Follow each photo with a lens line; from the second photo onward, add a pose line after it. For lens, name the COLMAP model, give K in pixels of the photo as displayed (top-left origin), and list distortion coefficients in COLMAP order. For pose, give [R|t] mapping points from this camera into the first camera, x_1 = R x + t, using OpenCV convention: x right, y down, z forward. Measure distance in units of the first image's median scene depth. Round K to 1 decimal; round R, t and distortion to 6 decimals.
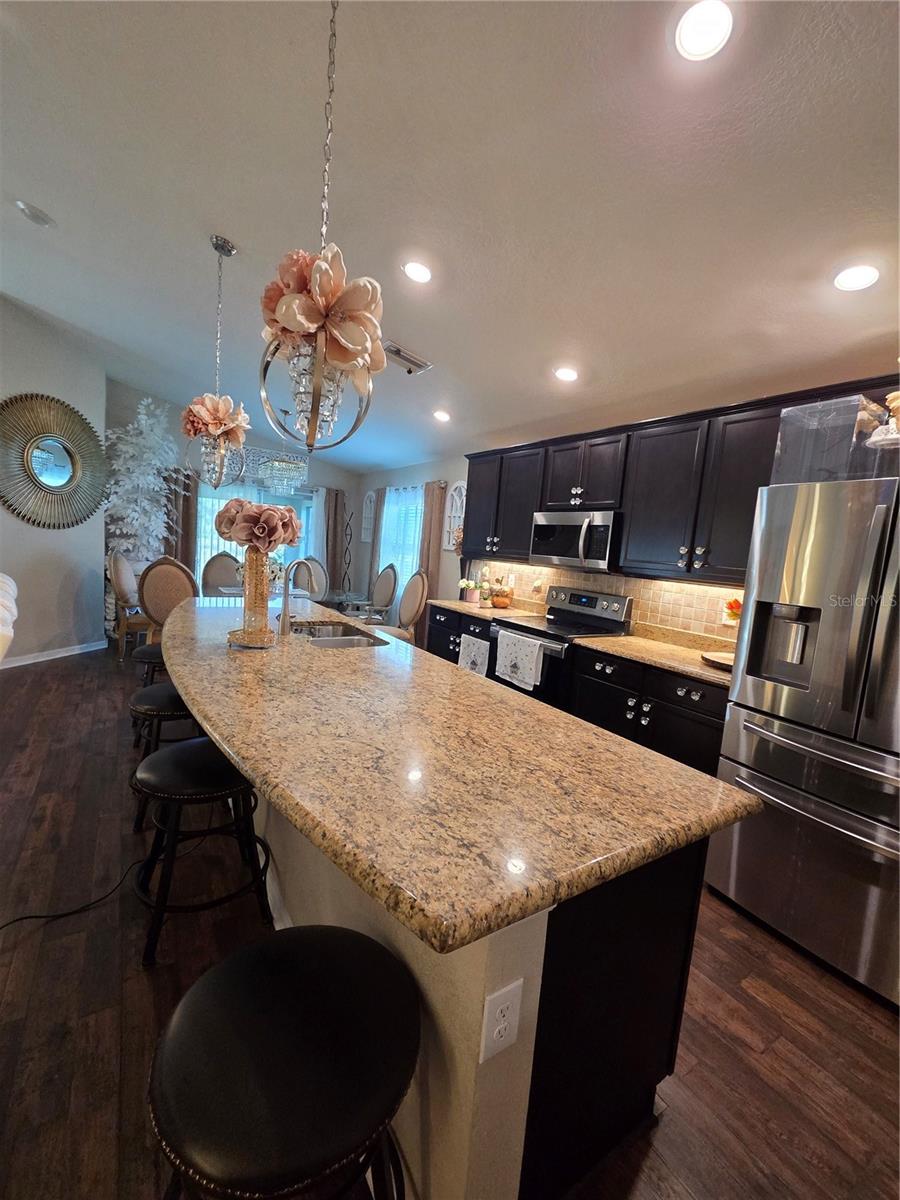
lens RADIAL K [[494.9, 0, 446.9], [0, 494.9, 596.9], [0, 0, 1]] dist [0.008452, -0.001734]
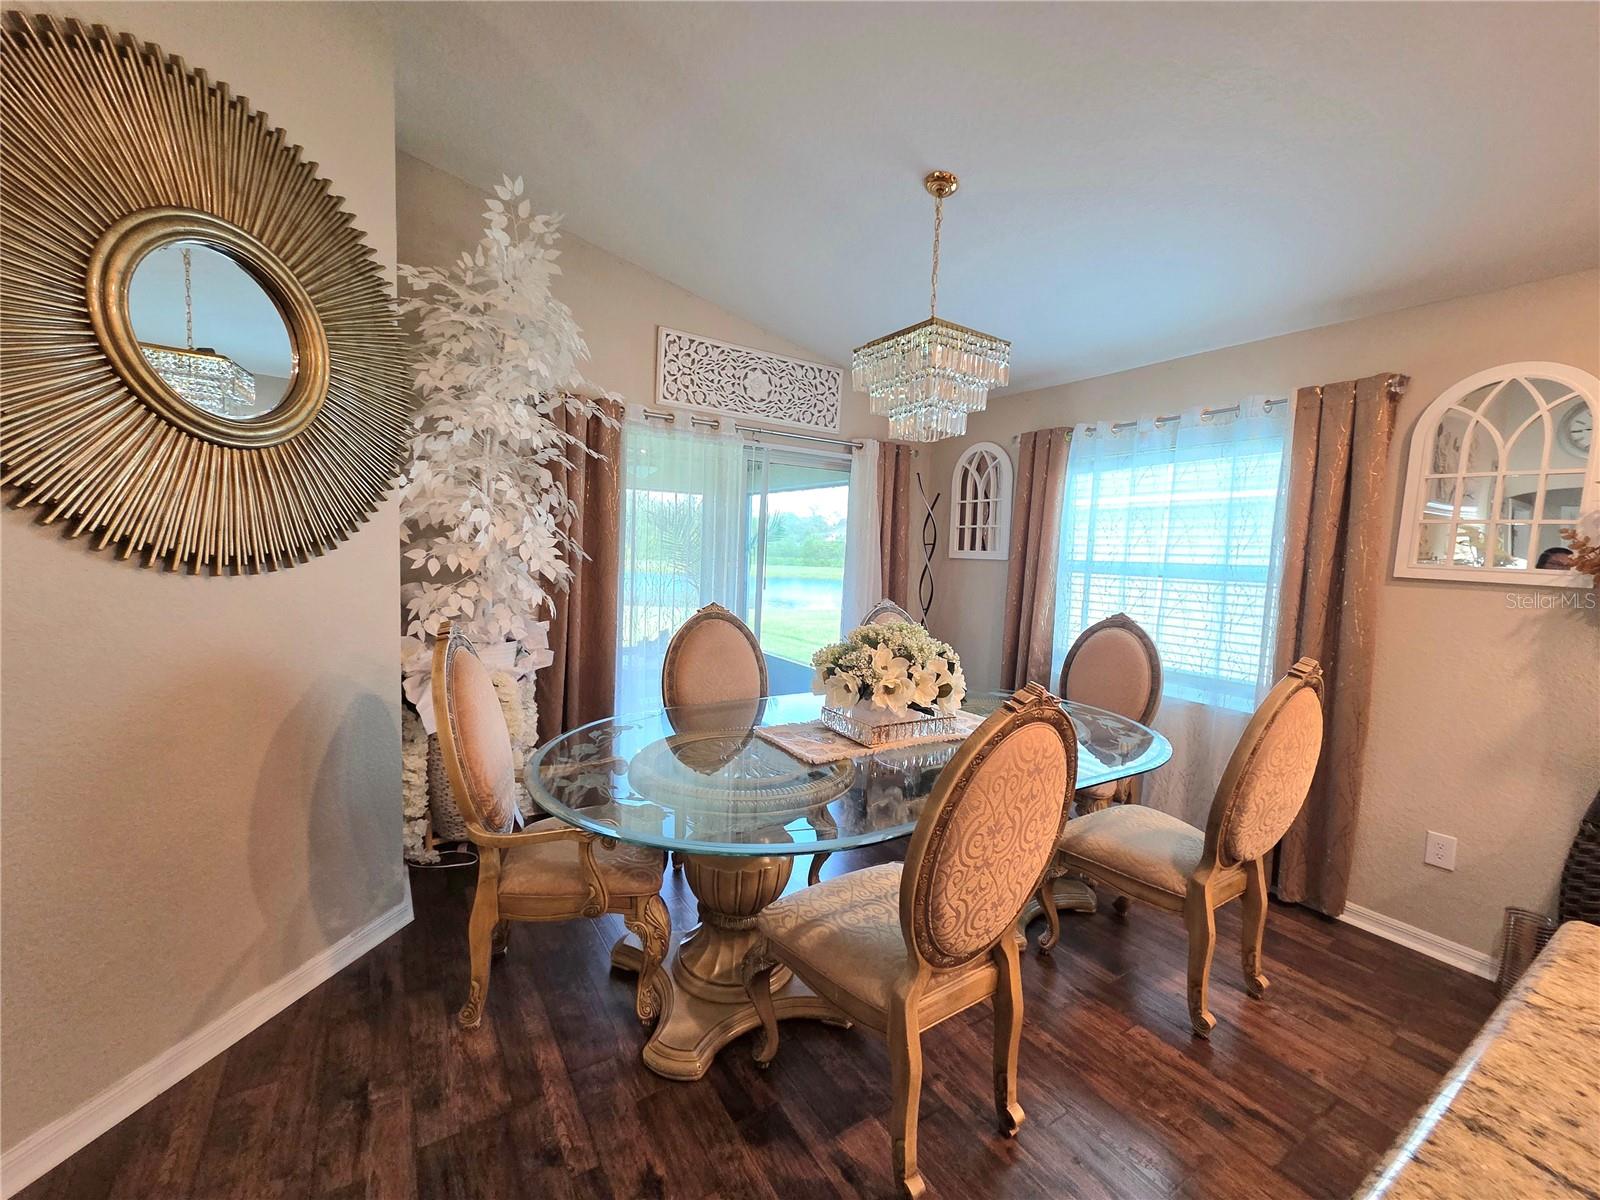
lens RADIAL K [[659.8, 0, 800.6], [0, 659.8, 594.9], [0, 0, 1]] dist [0.008452, -0.001734]
pose [[0.999084, -0.042522, -0.004796, -0.651101], [0.042316, 0.998416, -0.037081, -0.134597], [0.006365, 0.036844, 0.999301, 0.869447]]
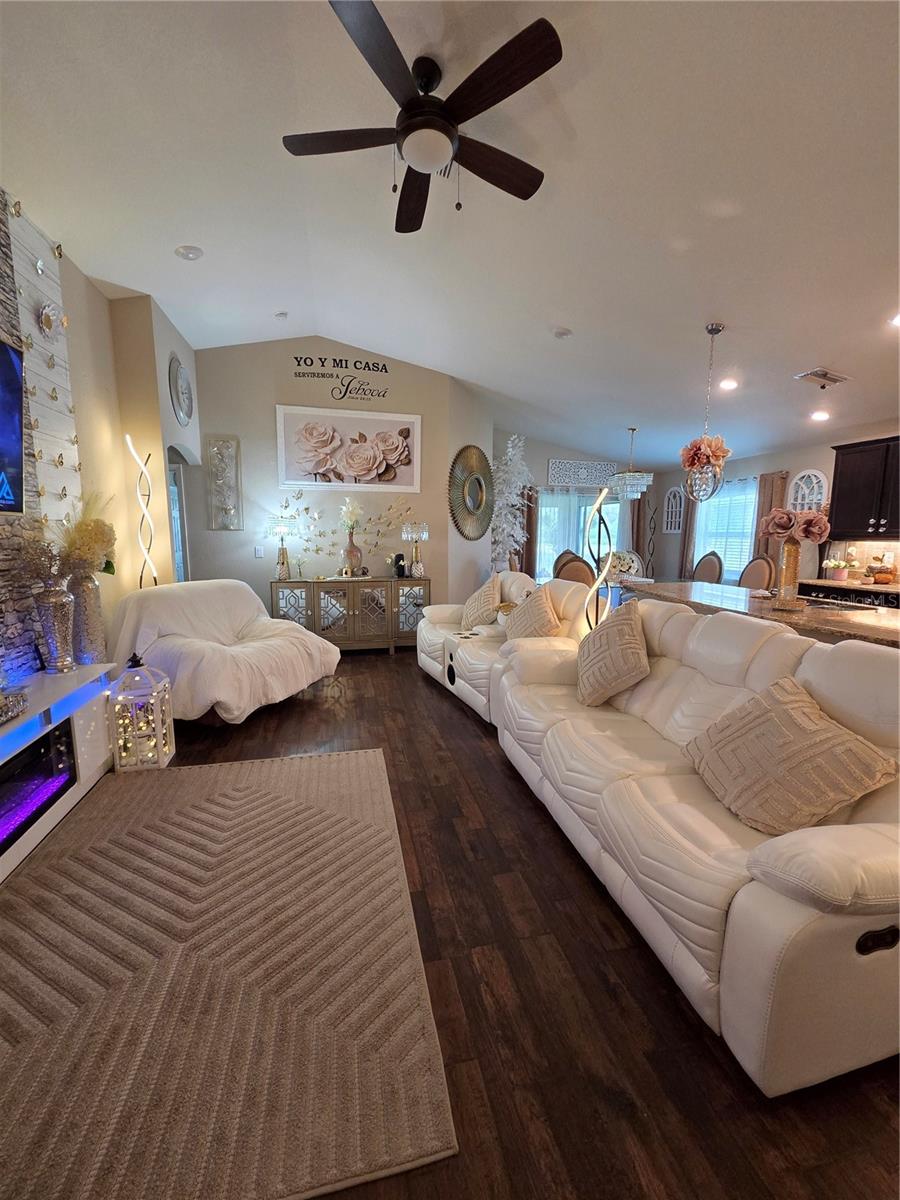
lens RADIAL K [[494.9, 0, 448.8], [0, 494.9, 605.9], [0, 0, 1]] dist [0.008452, -0.001734]
pose [[0.939620, -0.025984, -0.341233, -0.528670], [0.037040, 0.998977, 0.025924, 0.009160], [0.340210, -0.036998, 0.939621, -0.455035]]
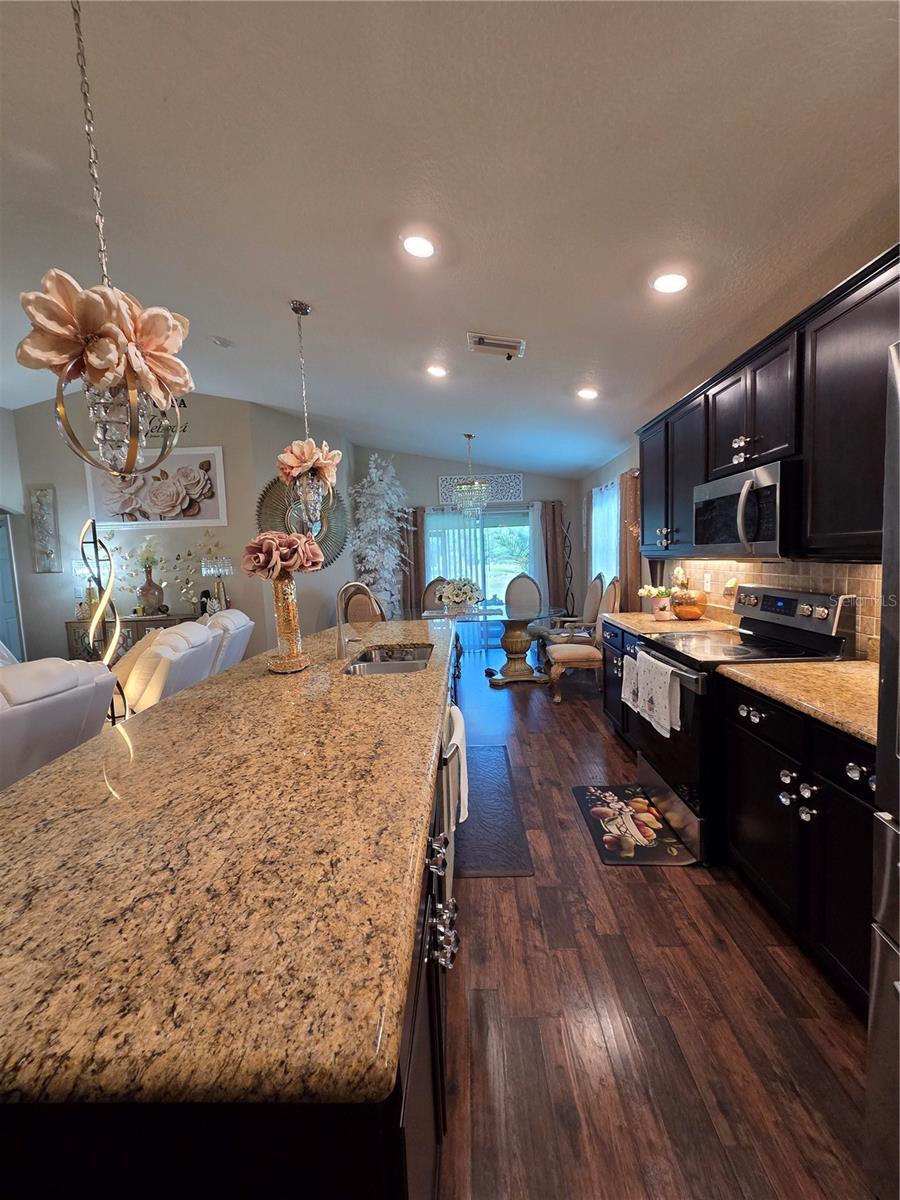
lens RADIAL K [[494.9, 0, 446.2], [0, 494.9, 596.4], [0, 0, 1]] dist [0.008452, -0.001734]
pose [[0.810703, -0.067829, -0.581515, 0.318265], [0.048560, 0.997634, -0.048667, 0.006847], [0.583440, 0.011216, 0.812079, 0.225824]]
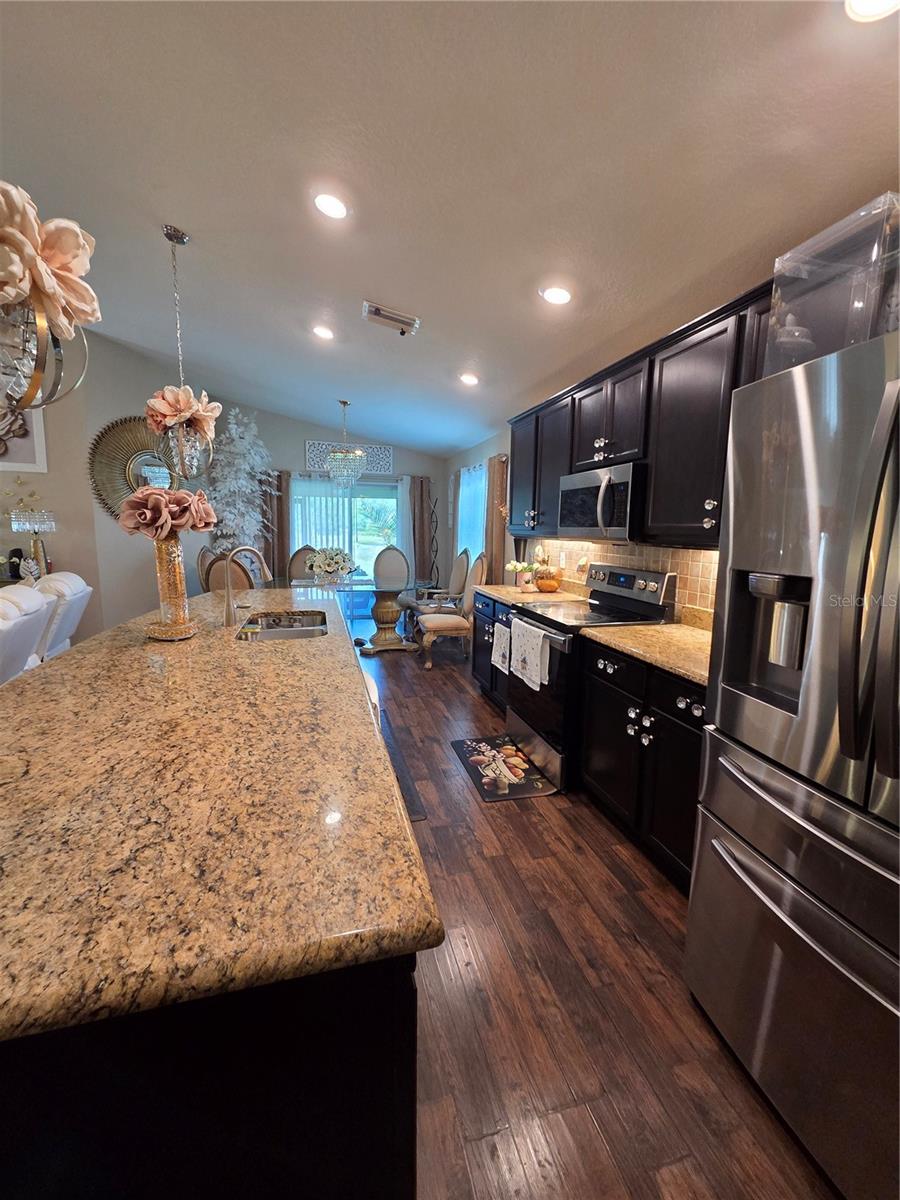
lens RADIAL K [[494.9, 0, 450.9], [0, 494.9, 592.0], [0, 0, 1]] dist [0.008452, -0.001734]
pose [[0.950584, -0.026740, -0.309315, 0.275246], [0.031221, 0.999467, 0.009546, 0.010797], [0.308895, -0.018731, 0.950912, 0.162183]]
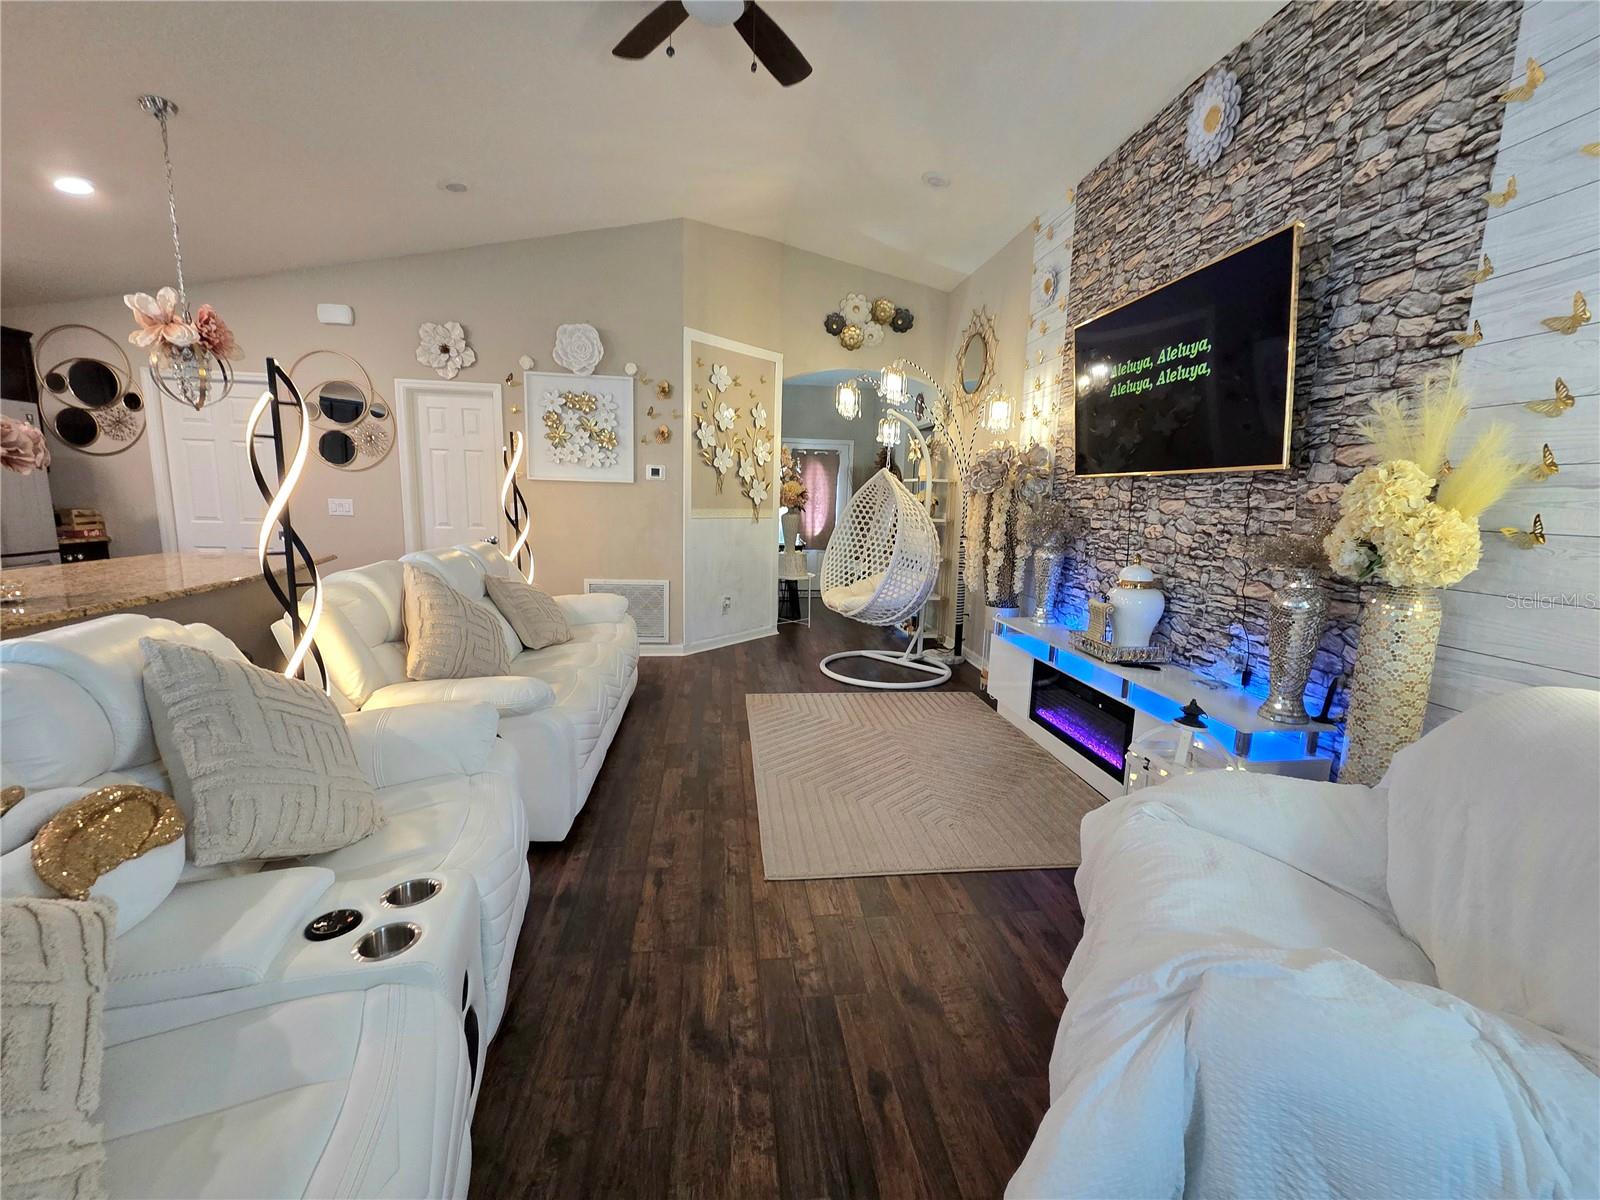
lens RADIAL K [[659.8, 0, 797.0], [0, 659.8, 599.6], [0, 0, 1]] dist [0.008452, -0.001734]
pose [[-0.897087, -0.160579, 0.411642, -1.220750], [-0.046242, 0.960629, 0.273959, -0.158443], [-0.439427, 0.226730, -0.869193, 0.851859]]
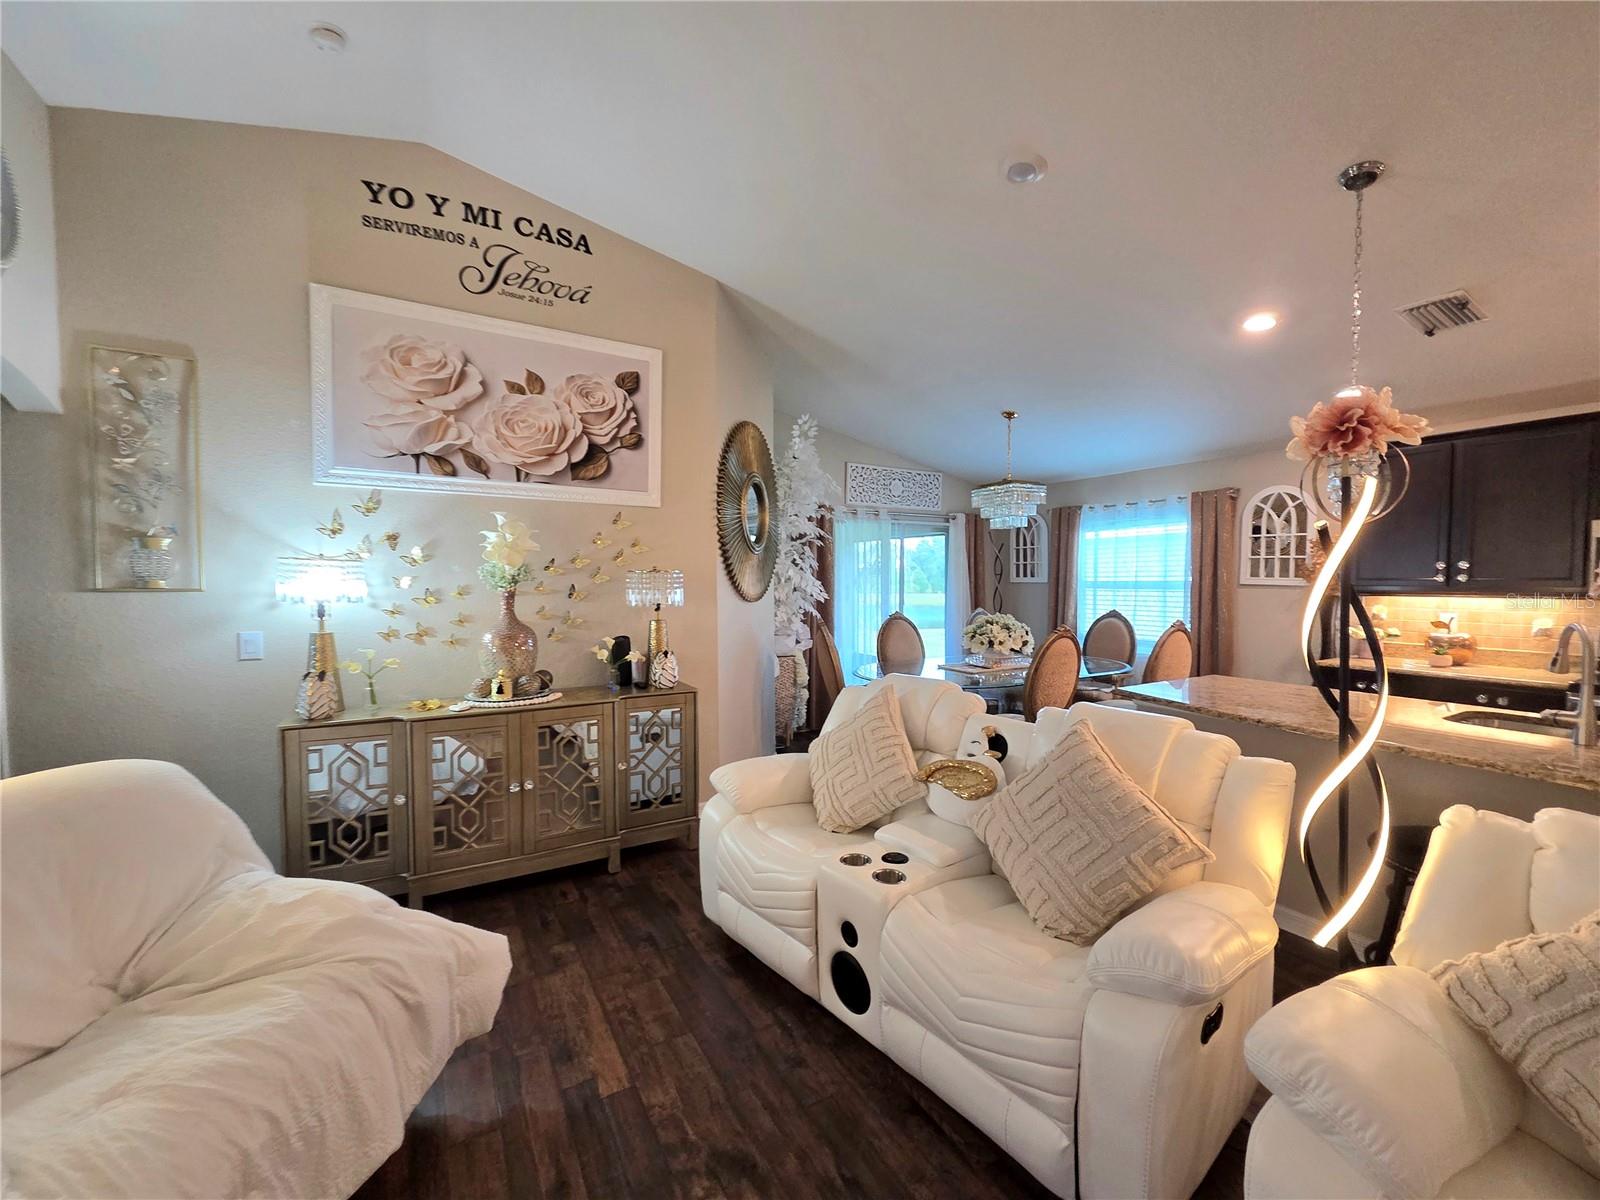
lens RADIAL K [[659.8, 0, 799.1], [0, 659.8, 605.4], [0, 0, 1]] dist [0.008452, -0.001734]
pose [[0.995473, -0.081760, -0.048463, -0.926397], [0.078681, 0.994948, -0.062352, -0.091717], [0.053316, 0.058257, 0.996877, 0.063021]]
